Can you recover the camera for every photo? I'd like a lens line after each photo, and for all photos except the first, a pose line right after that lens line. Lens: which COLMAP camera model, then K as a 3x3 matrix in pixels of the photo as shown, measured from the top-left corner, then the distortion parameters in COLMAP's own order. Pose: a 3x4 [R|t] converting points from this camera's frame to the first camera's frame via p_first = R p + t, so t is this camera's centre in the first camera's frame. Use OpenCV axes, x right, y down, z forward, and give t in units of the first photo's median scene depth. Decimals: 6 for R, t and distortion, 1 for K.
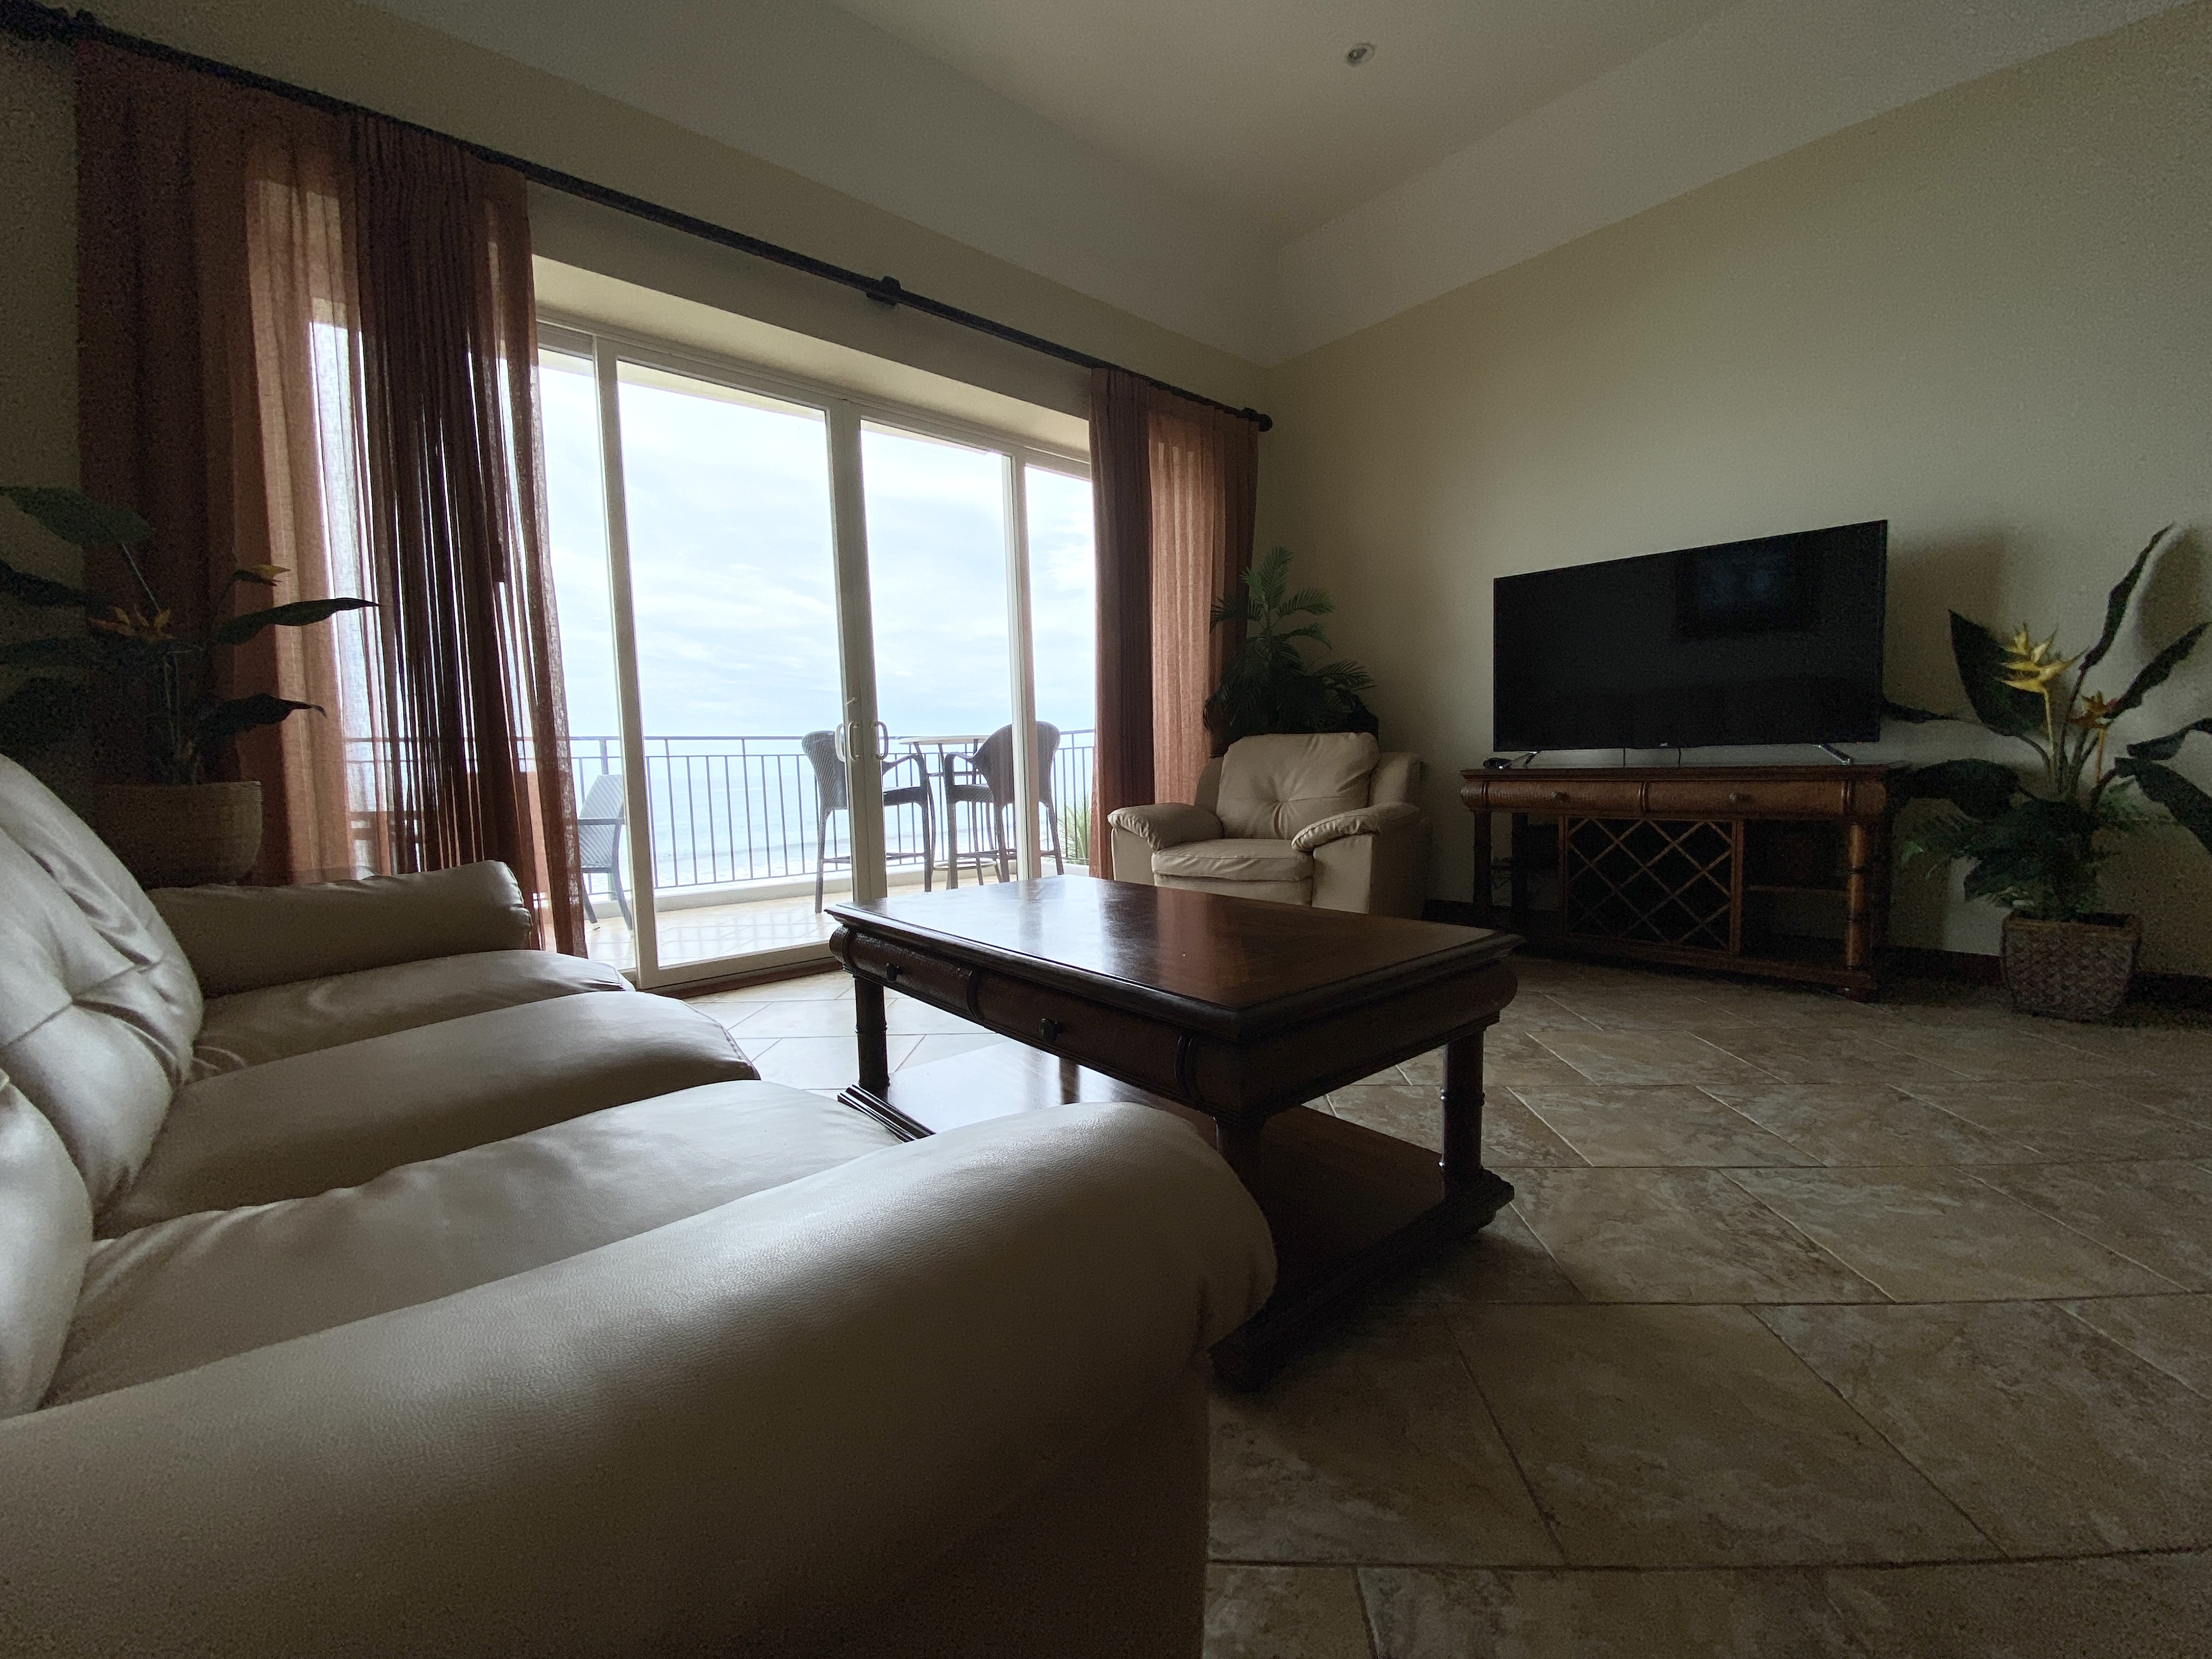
lens RADIAL K [[898.5, 0, 1106.3], [0, 898.5, 831.0], [0, 0, 1]] dist [0.019626, -0.019269]
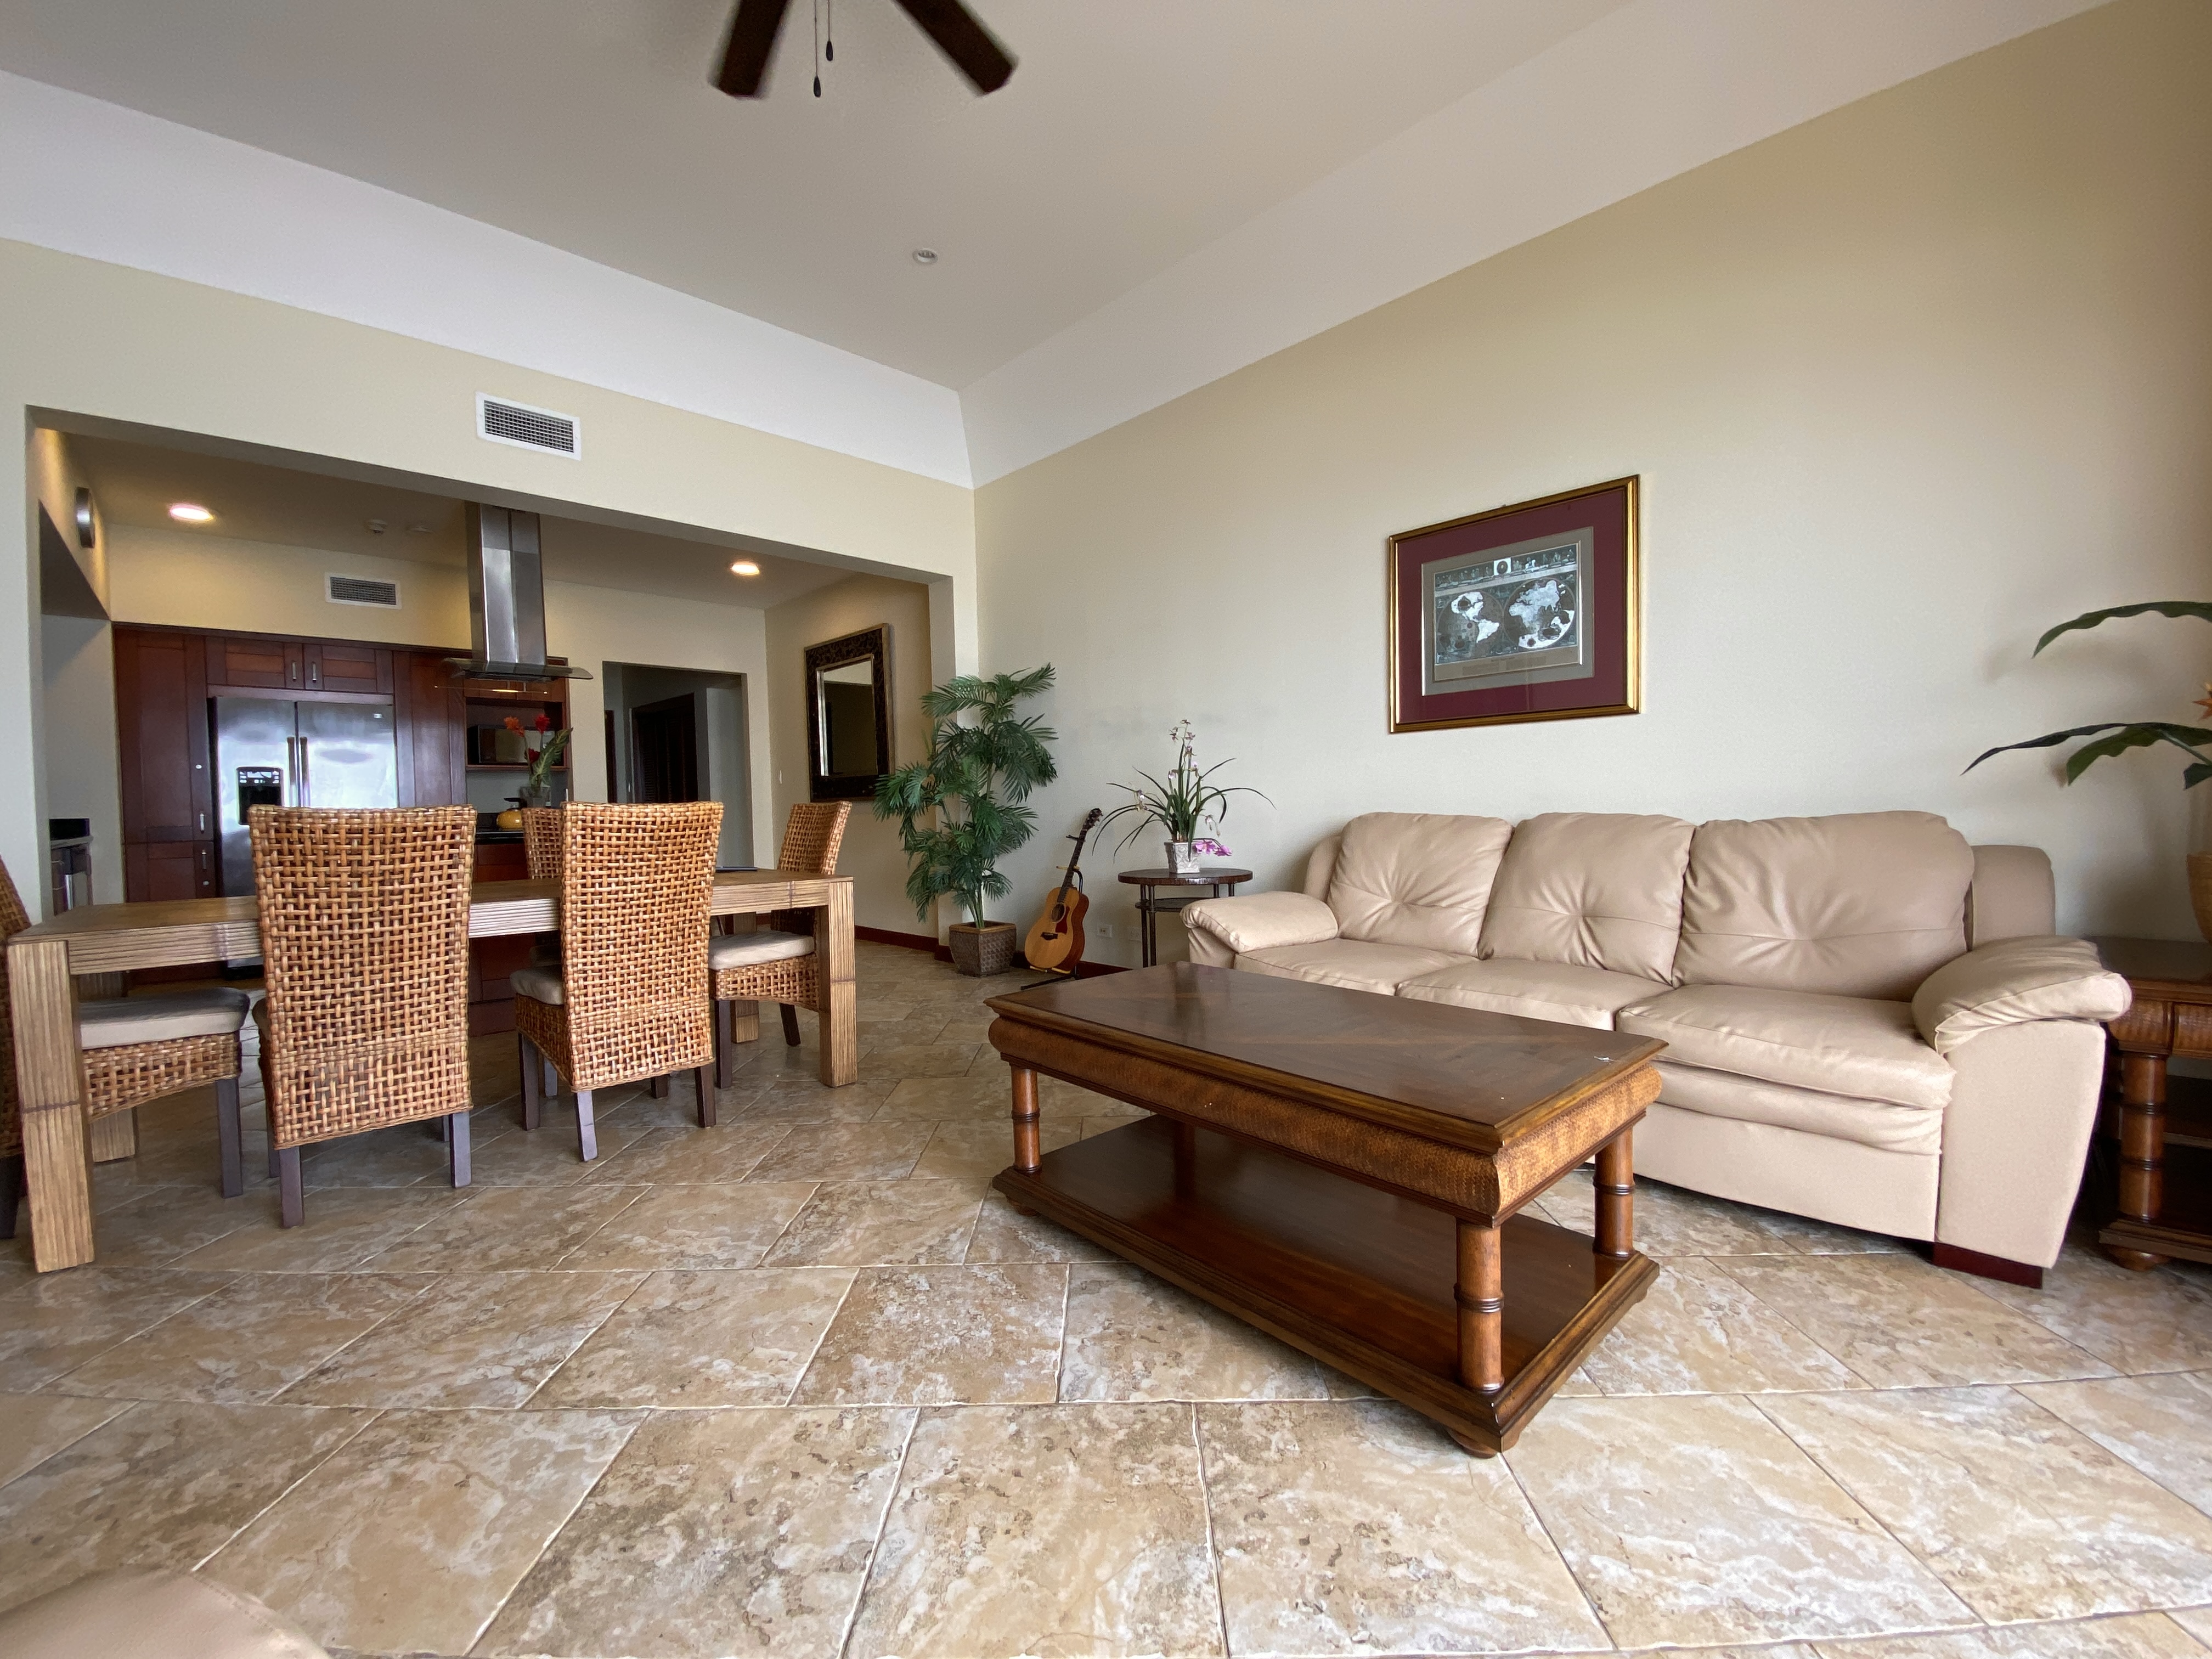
lens RADIAL K [[898.5, 0, 1106.3], [0, 898.5, 831.0], [0, 0, 1]] dist [0.019626, -0.019269]
pose [[-0.997783, 0.048510, -0.045559, 0.204393], [0.043363, 0.993221, 0.107854, -0.193742], [0.050482, 0.105639, -0.993122, 1.553021]]
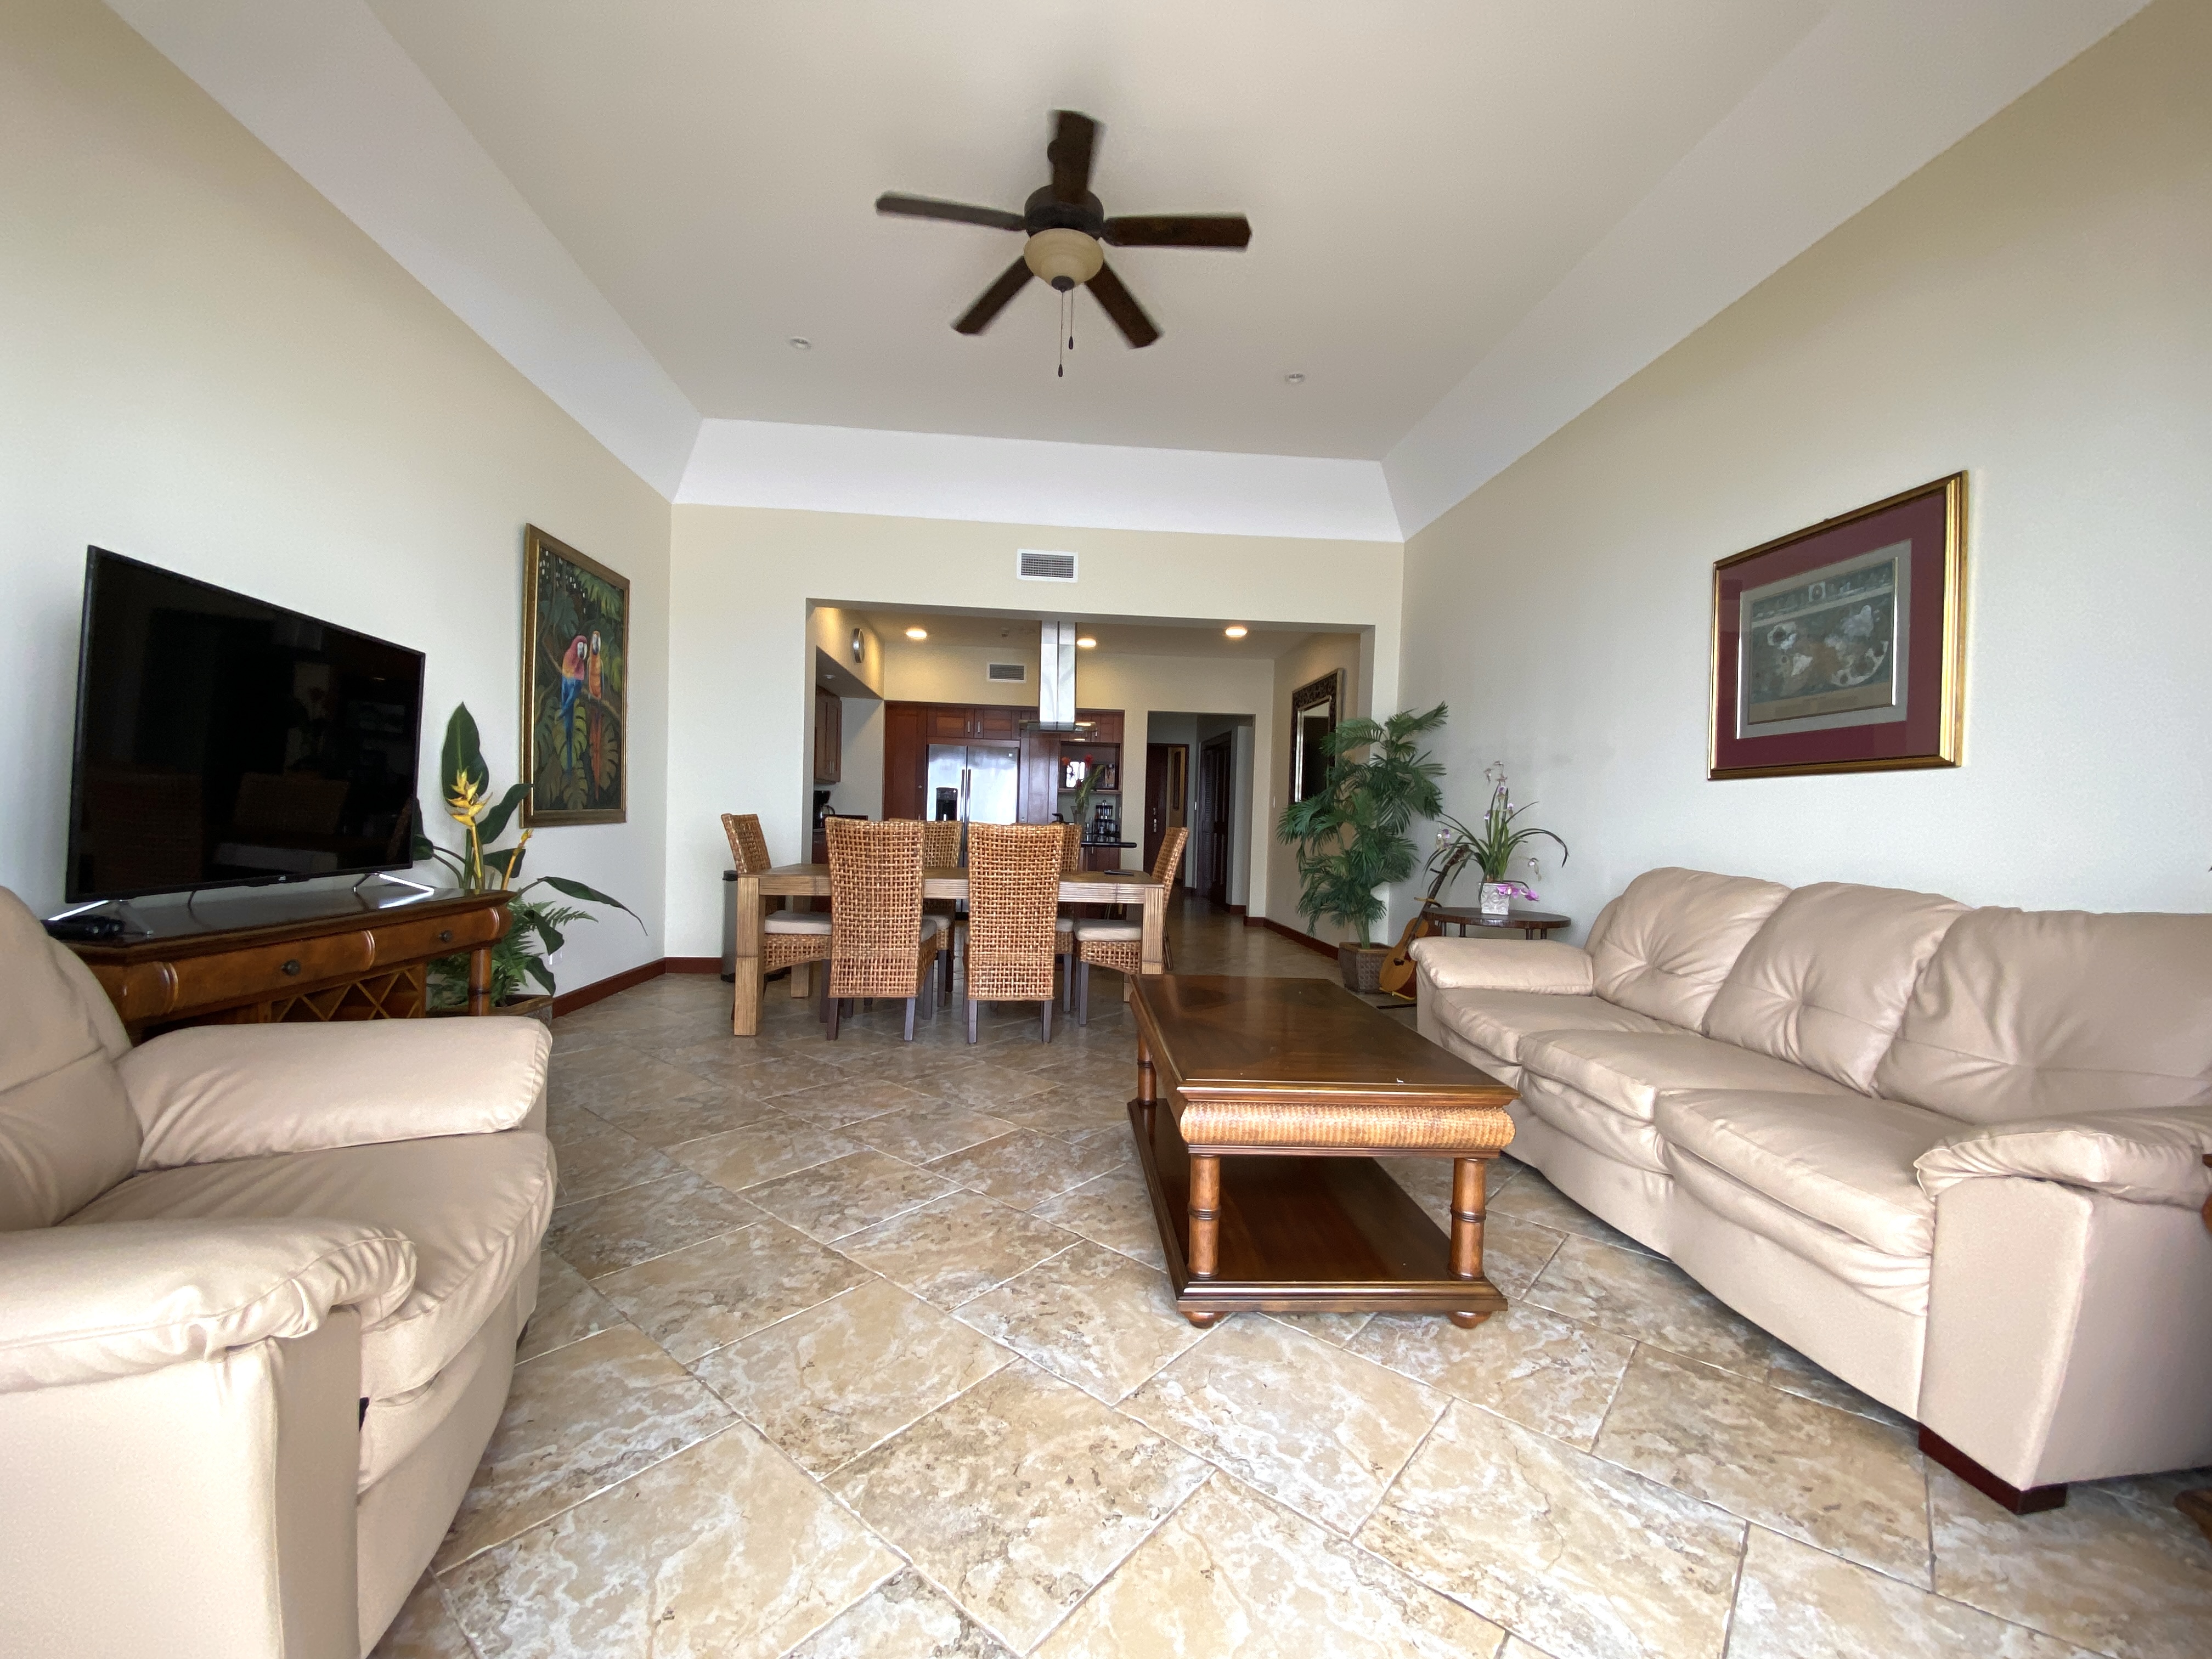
lens RADIAL K [[897.2, 0, 1111.4], [0, 897.2, 820.2], [0, 0, 1]] dist [0.042249, -0.030629]
pose [[-0.807053, 0.003232, 0.590470, -0.458097], [0.039040, 0.998089, 0.047896, -0.214490], [-0.589187, 0.061706, -0.805637, 1.701360]]
